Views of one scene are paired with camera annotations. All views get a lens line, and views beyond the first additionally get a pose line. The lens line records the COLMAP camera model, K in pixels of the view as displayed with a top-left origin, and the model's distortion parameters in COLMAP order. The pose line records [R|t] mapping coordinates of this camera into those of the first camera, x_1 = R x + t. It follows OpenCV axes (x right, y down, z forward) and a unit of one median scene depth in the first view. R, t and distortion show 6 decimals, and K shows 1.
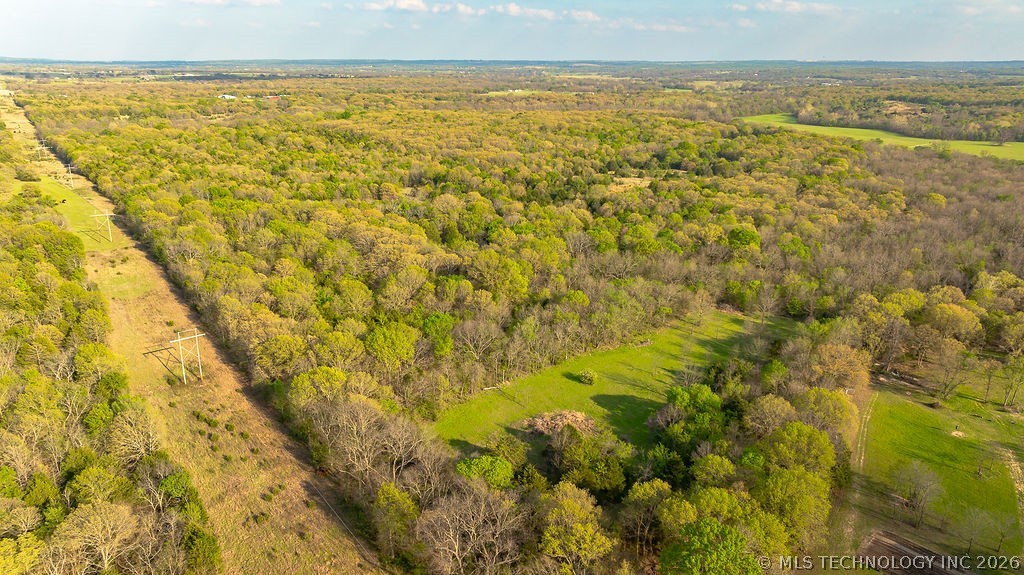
lens RADIAL K [[721.7, 0, 512.0], [0, 721.7, 287.5], [0, 0, 1]] dist [-0.030136, 0.024030]
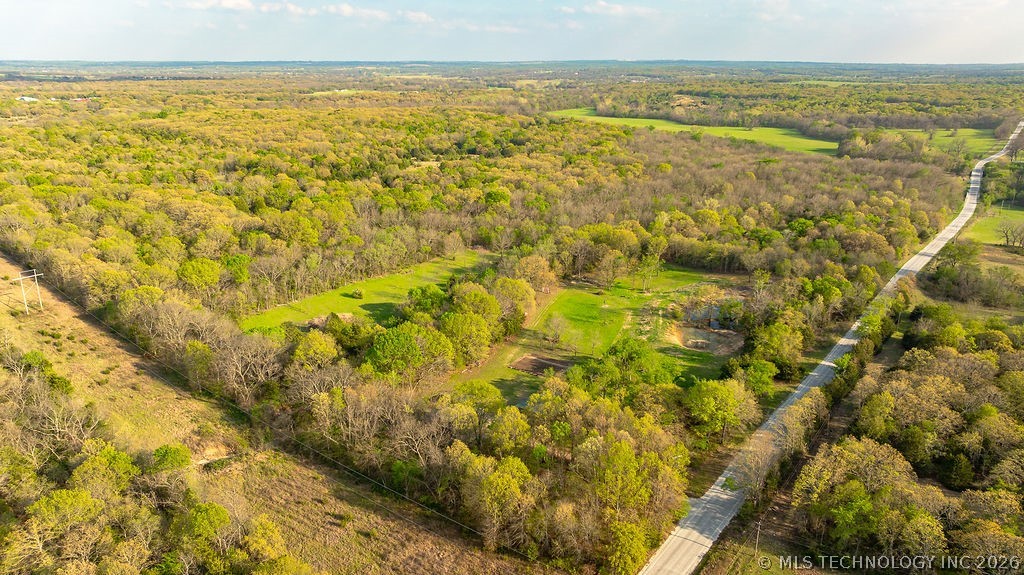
lens RADIAL K [[721.7, 0, 512.0], [0, 721.7, 287.5], [0, 0, 1]] dist [-0.030136, 0.024030]
pose [[0.976248, -0.065785, 0.206426, 0.047136], [0.065926, 0.997805, 0.006200, 0.054052], [-0.206380, 0.007557, 0.978443, -0.162292]]
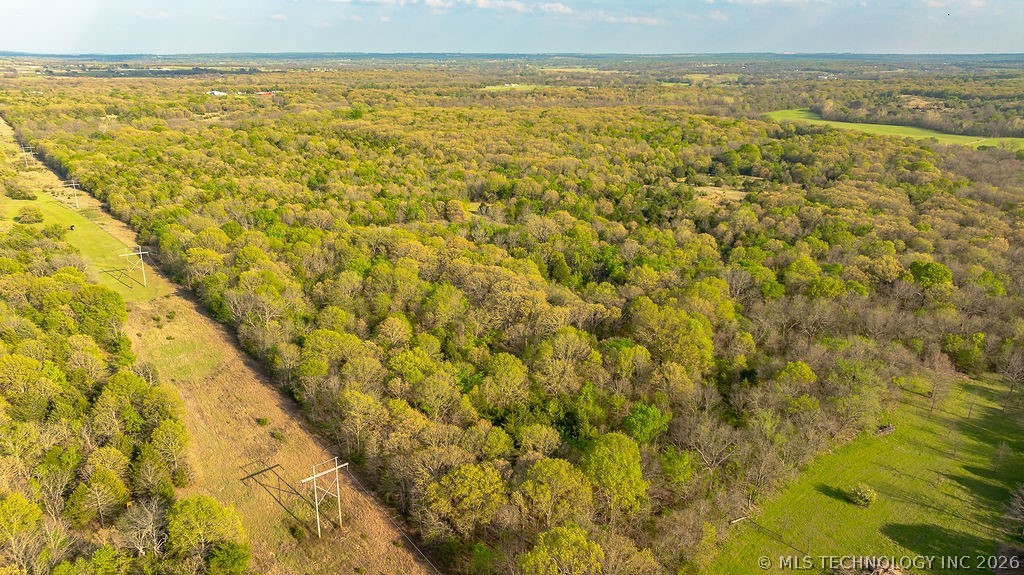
lens RADIAL K [[721.7, 0, 512.0], [0, 721.7, 287.5], [0, 0, 1]] dist [-0.030136, 0.024030]
pose [[0.999421, -0.011882, 0.031877, -0.116291], [0.011594, 0.999890, 0.009201, -0.042206], [-0.031983, -0.008826, 0.999449, 0.126406]]
